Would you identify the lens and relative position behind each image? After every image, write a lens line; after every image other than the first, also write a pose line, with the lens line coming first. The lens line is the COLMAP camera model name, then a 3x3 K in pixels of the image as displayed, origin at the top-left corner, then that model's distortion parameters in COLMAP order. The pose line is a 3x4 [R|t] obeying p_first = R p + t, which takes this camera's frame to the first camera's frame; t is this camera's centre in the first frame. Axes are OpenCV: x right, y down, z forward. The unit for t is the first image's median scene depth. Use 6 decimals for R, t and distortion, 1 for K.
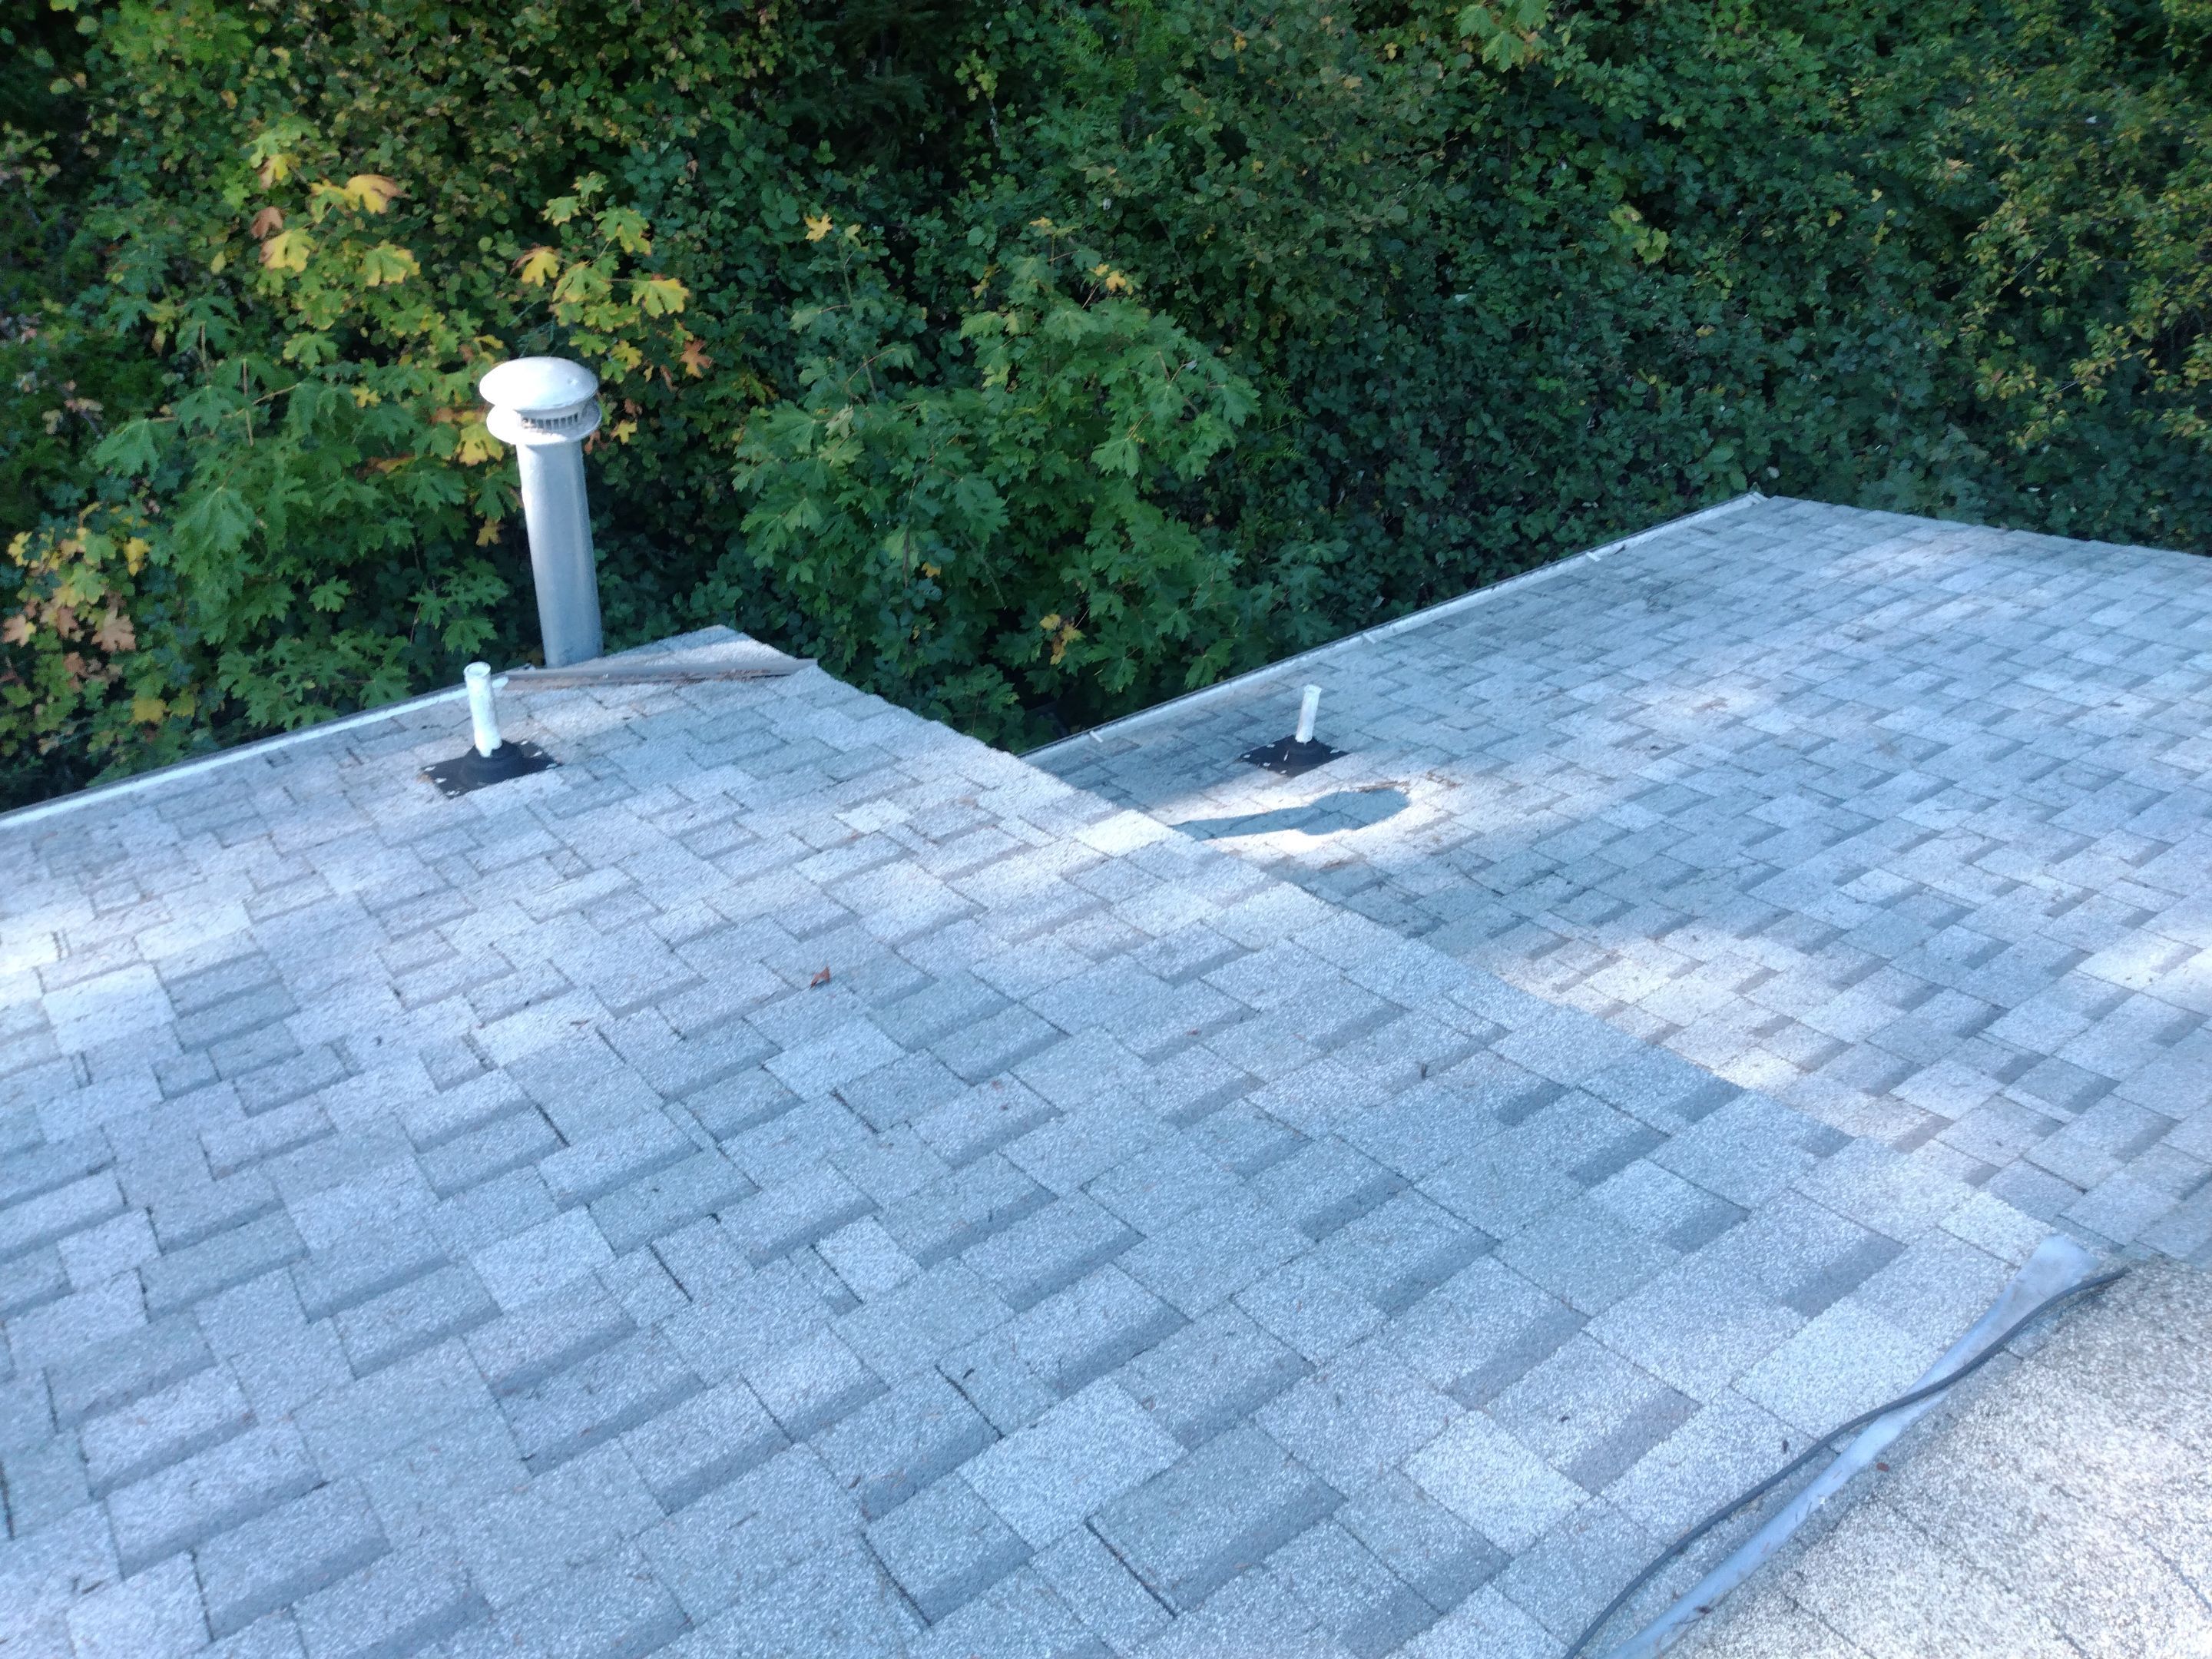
lens RADIAL K [[1769.0, 0, 1101.1], [0, 1769.0, 859.8], [0, 0, 1]] dist [-0.011719, -0.002104]
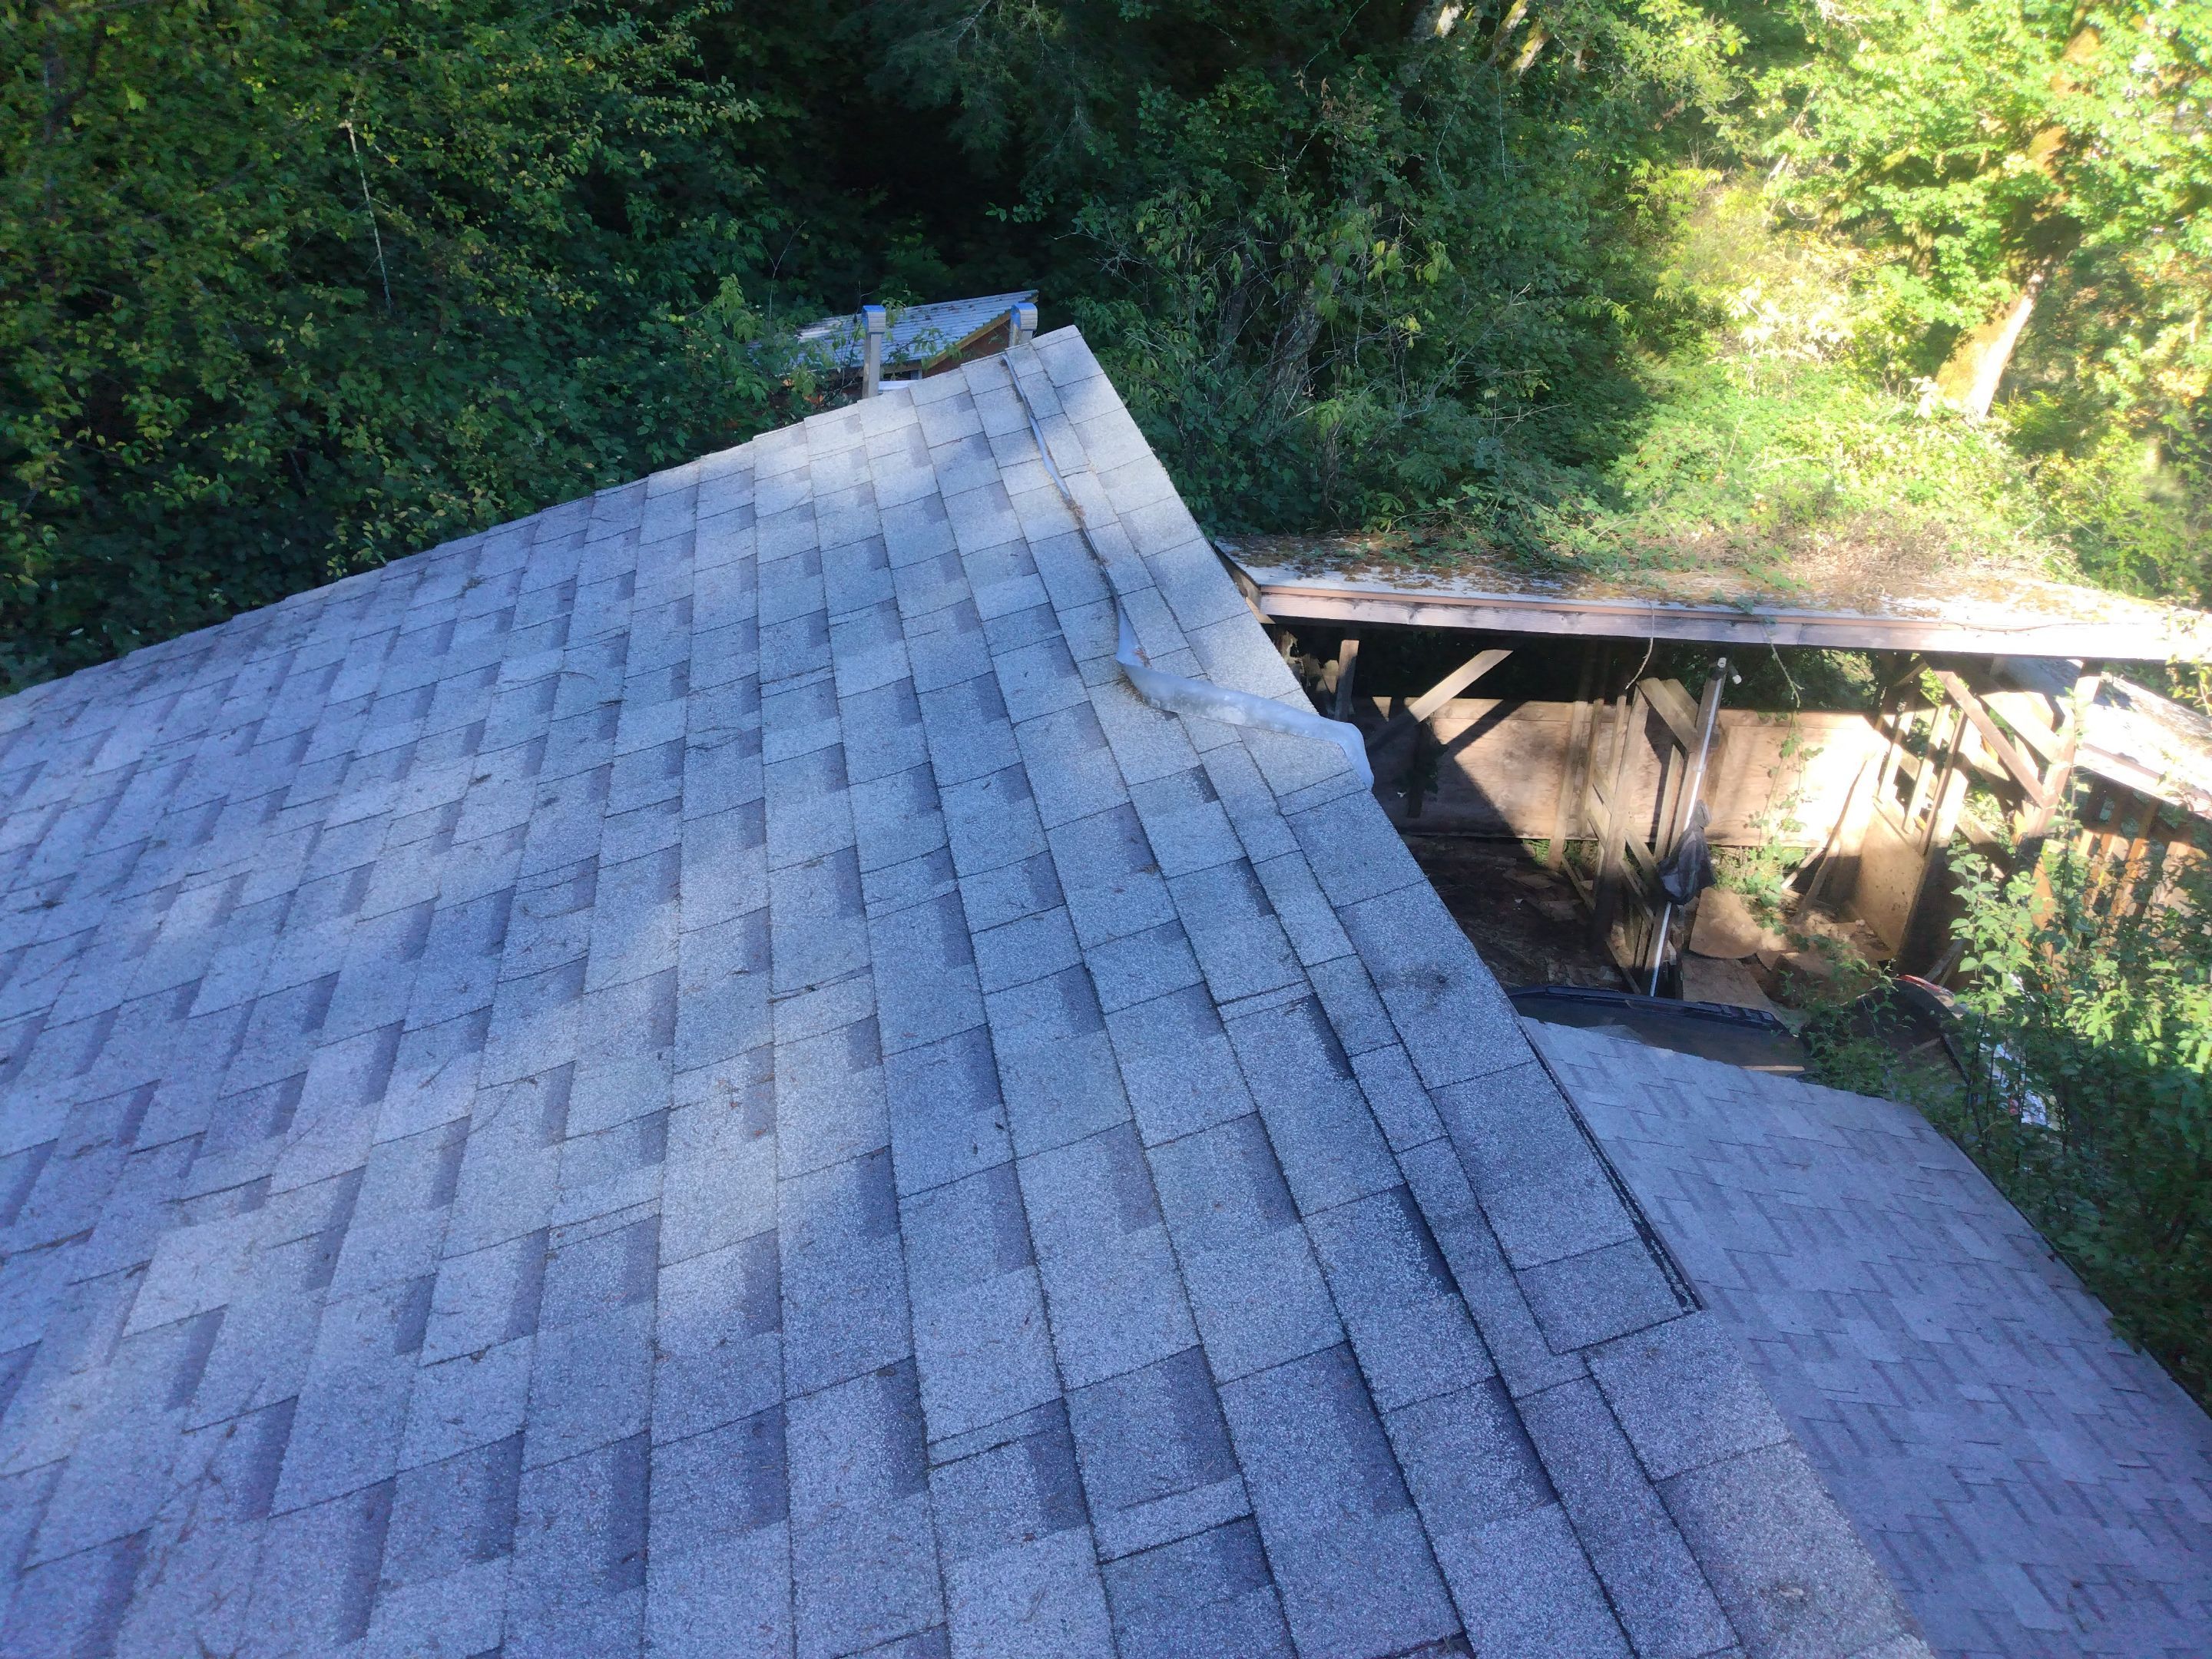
lens RADIAL K [[1769.0, 0, 1101.1], [0, 1769.0, 859.8], [0, 0, 1]] dist [-0.011719, -0.002104]
pose [[0.432958, -0.503426, 0.747736, 0.136107], [0.564247, 0.798260, 0.210729, -0.056280], [-0.702974, 0.330672, 0.629670, 0.343392]]
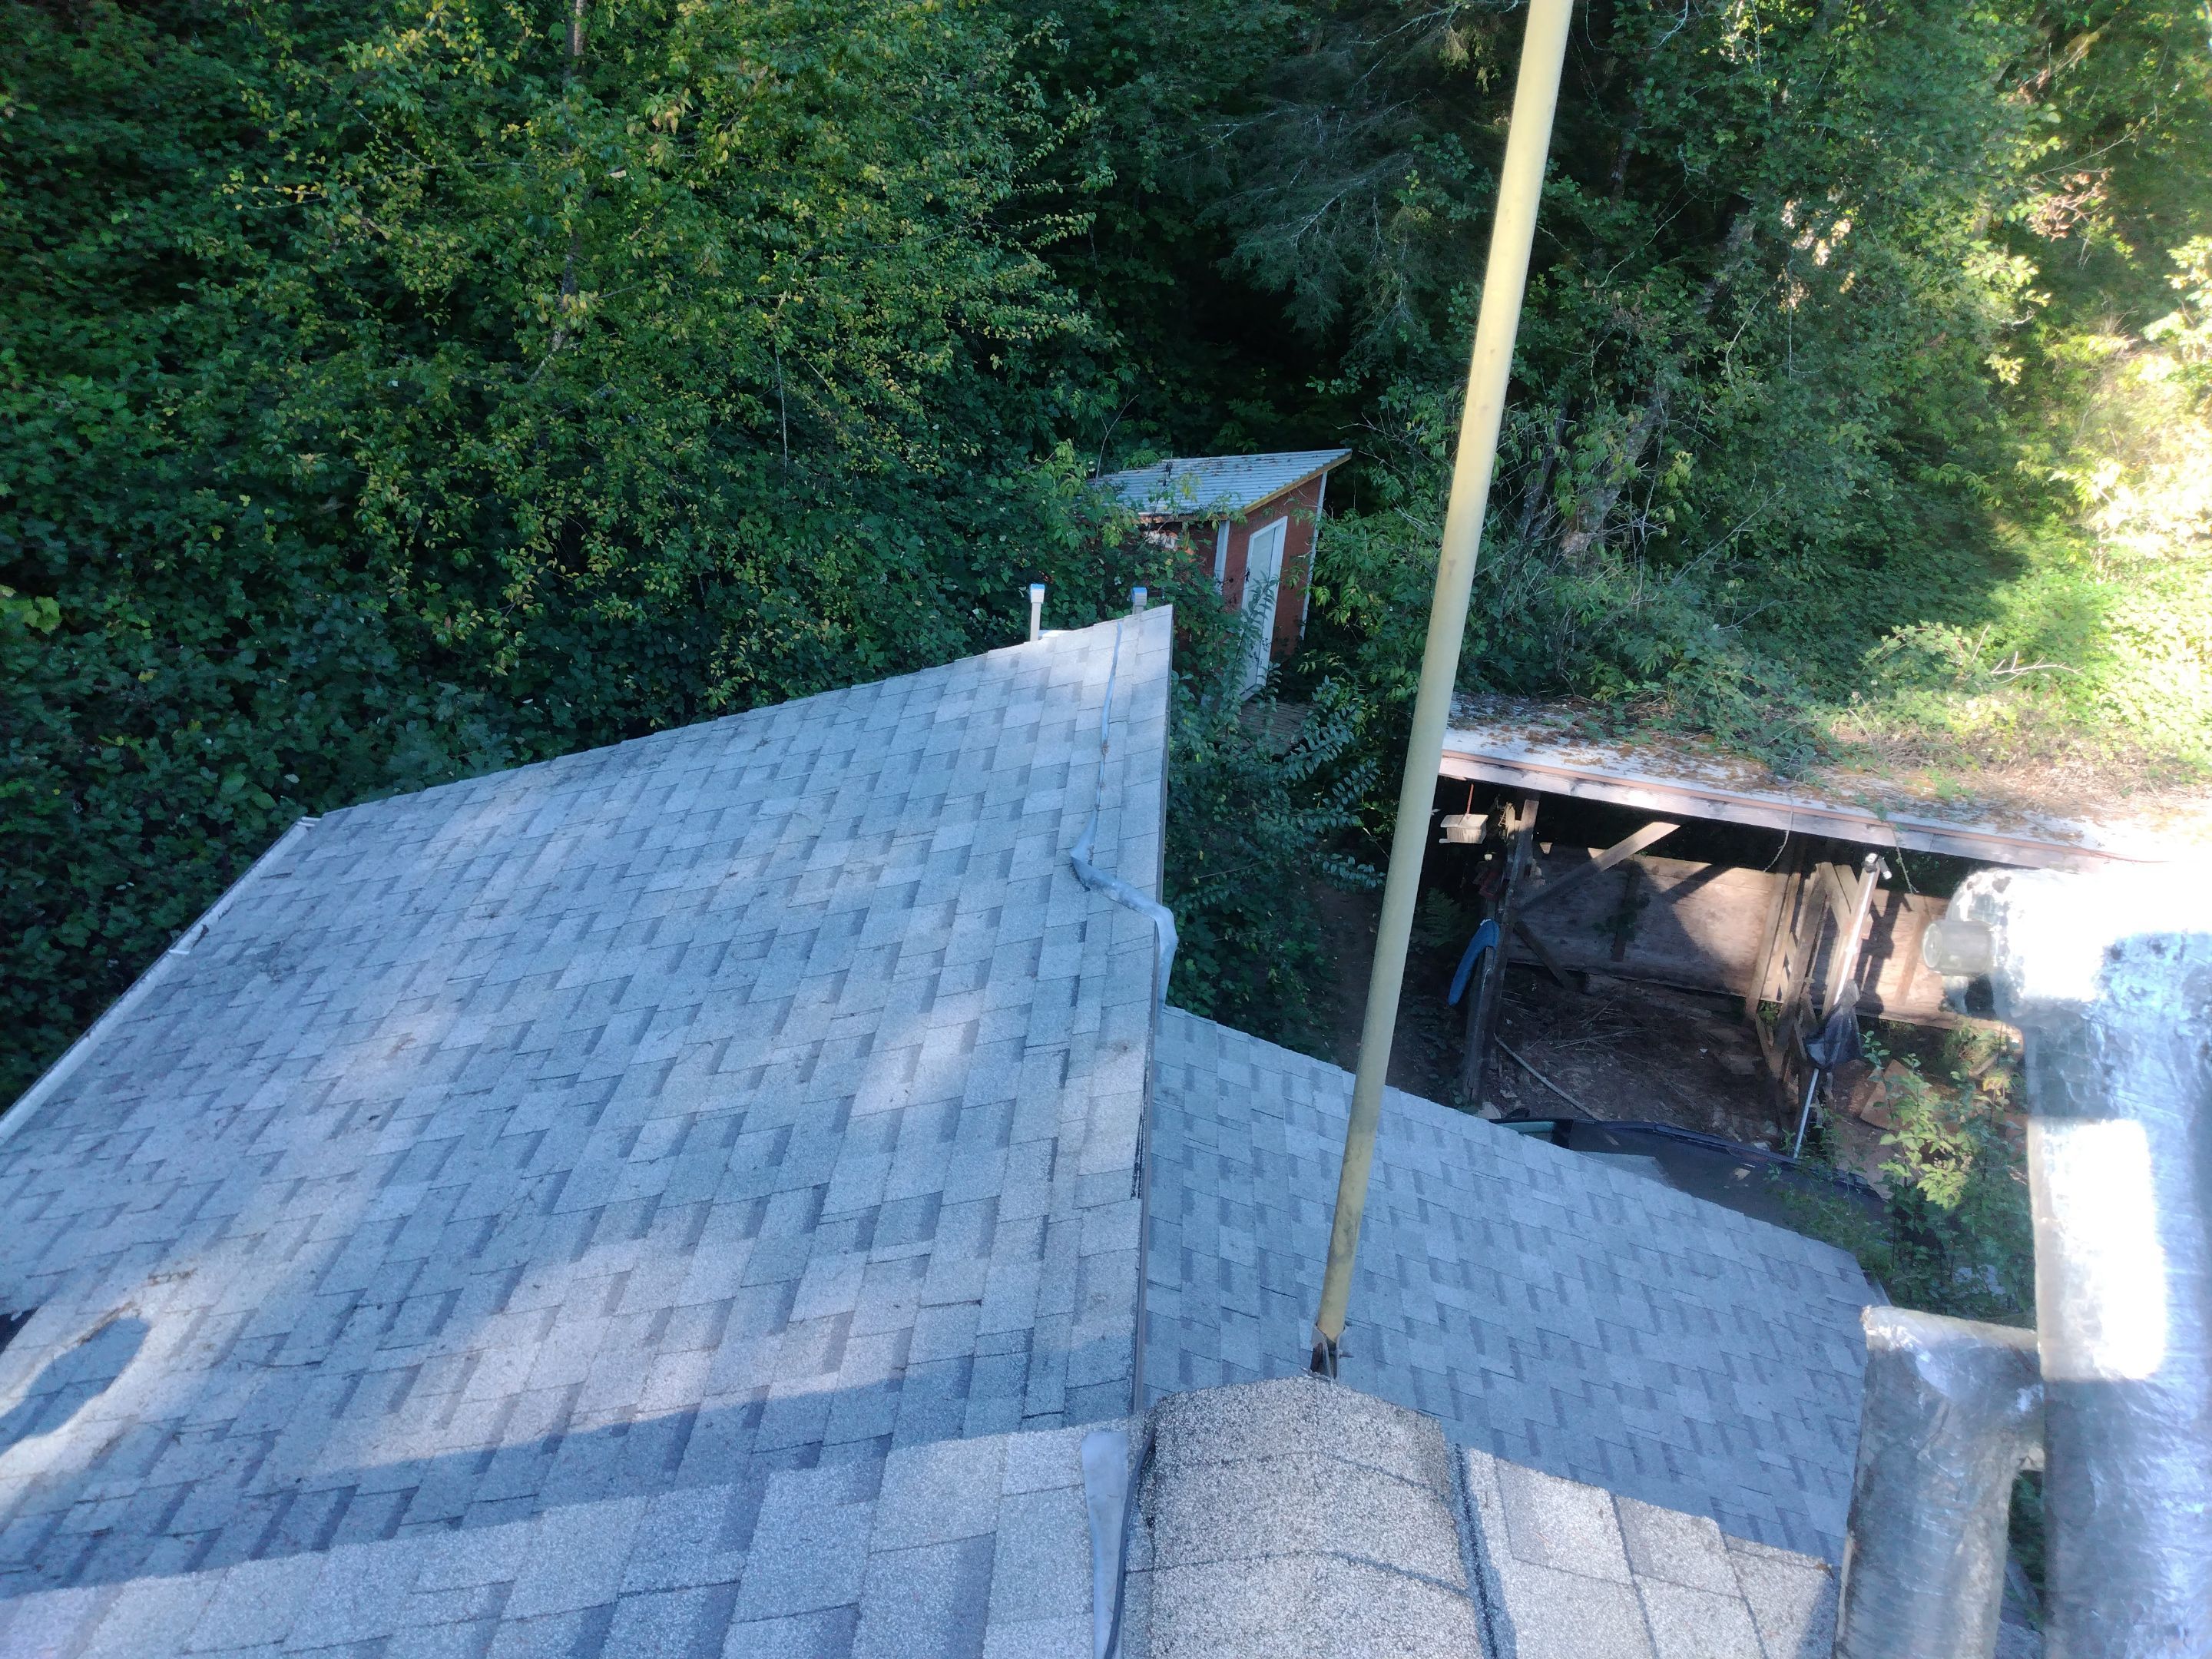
lens RADIAL K [[1739.2, 0, 1087.9], [0, 1739.2, 844.8], [0, 0, 1]] dist [0.062098, -0.101096]
pose [[0.630724, -0.401599, 0.664007, -0.006050], [0.492101, 0.868610, 0.057910, -0.044474], [-0.600019, 0.290233, 0.745481, 0.027291]]
